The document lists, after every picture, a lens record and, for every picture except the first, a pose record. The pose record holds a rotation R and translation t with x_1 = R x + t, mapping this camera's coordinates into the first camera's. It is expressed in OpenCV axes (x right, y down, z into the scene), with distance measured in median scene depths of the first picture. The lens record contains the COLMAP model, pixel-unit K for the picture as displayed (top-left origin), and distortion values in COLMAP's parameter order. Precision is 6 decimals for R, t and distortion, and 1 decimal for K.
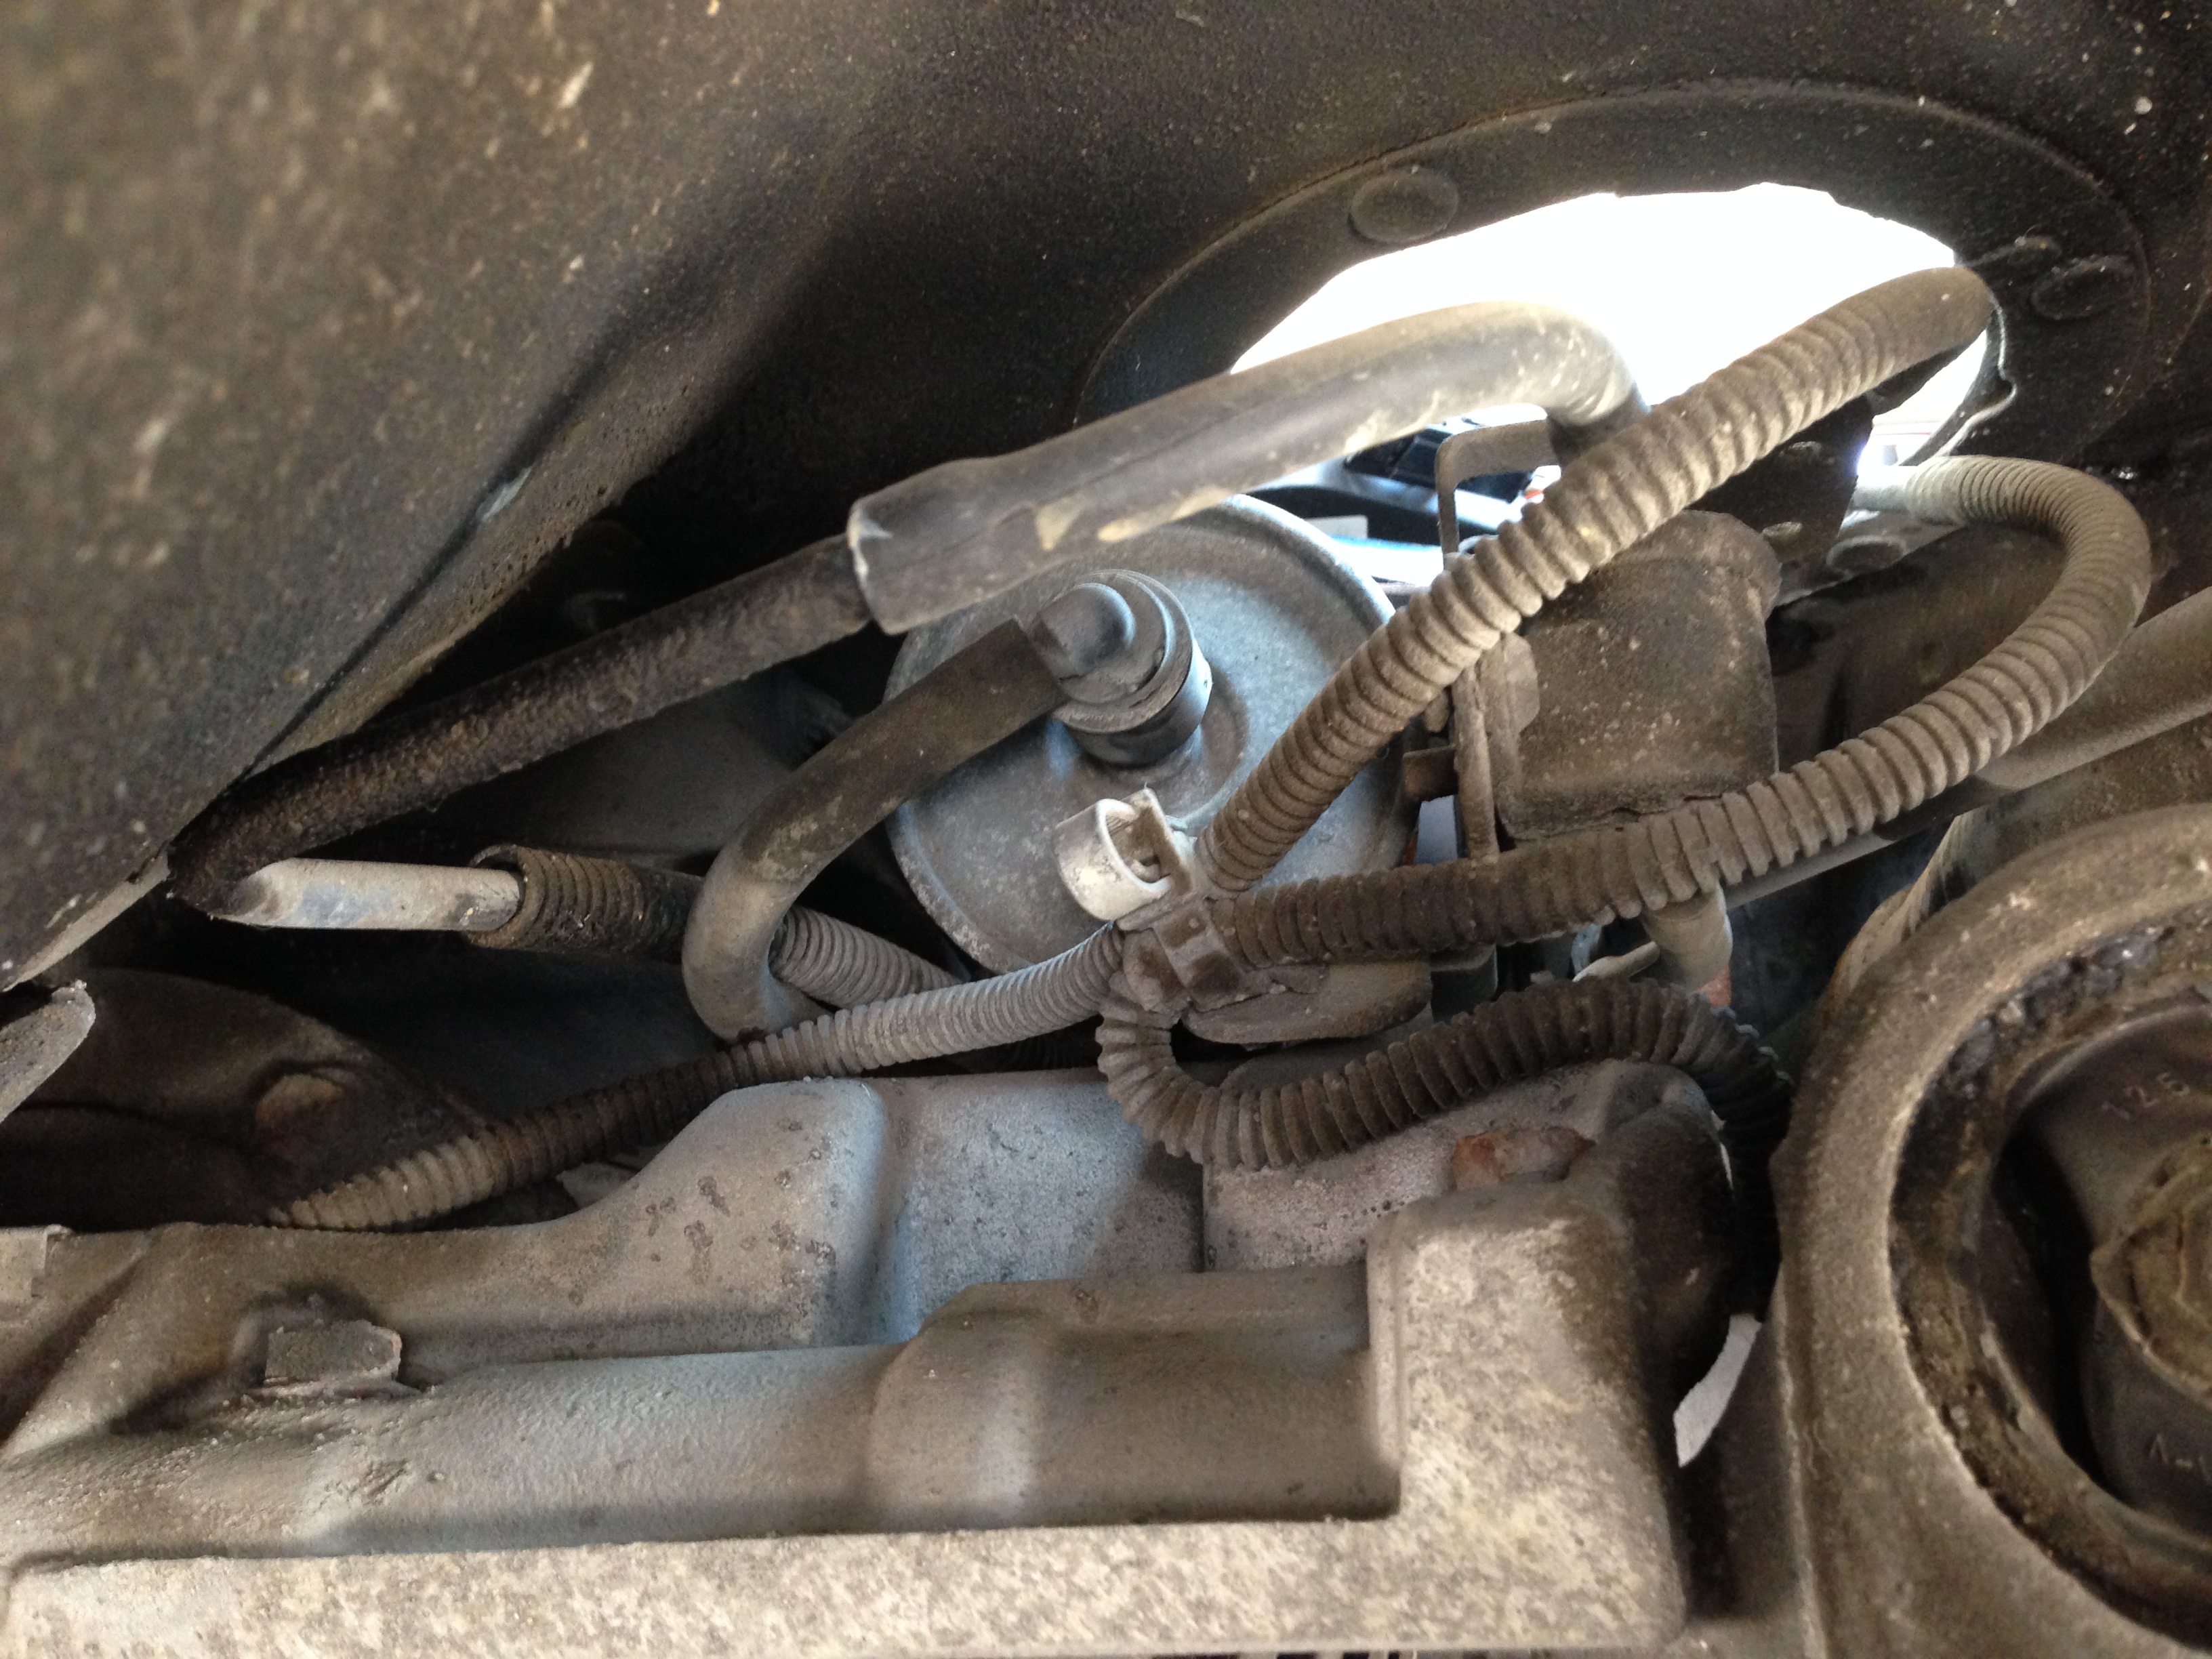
lens RADIAL K [[2113.2, 0, 1106.0], [0, 2113.2, 829.5], [0, 0, 1]] dist [0.012073, -0.008201]
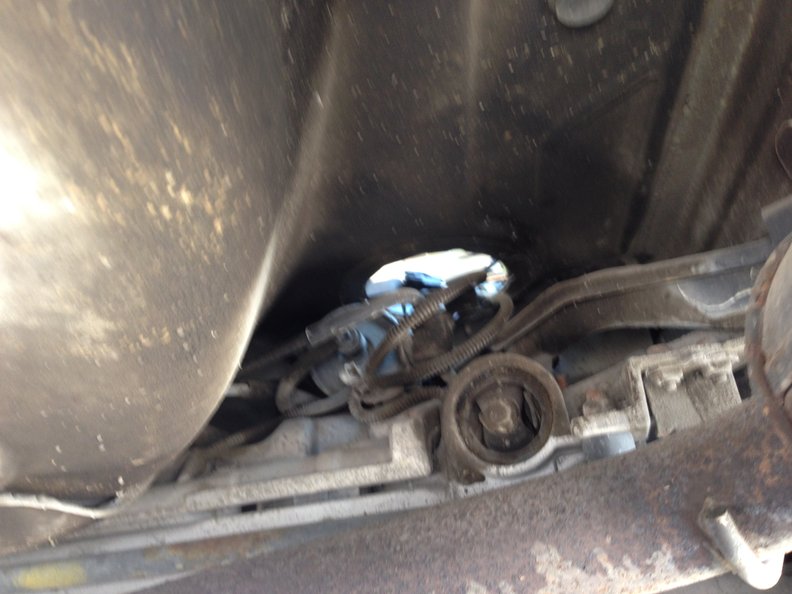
lens RADIAL K [[757.9, 0, 396.4], [0, 757.9, 300.0], [0, 0, 1]] dist [0.000042, 0.012228]
pose [[0.996648, -0.073373, 0.036195, 0.075729], [0.076455, 0.992748, -0.092770, 0.014866], [-0.029125, 0.095226, 0.995029, -1.181983]]
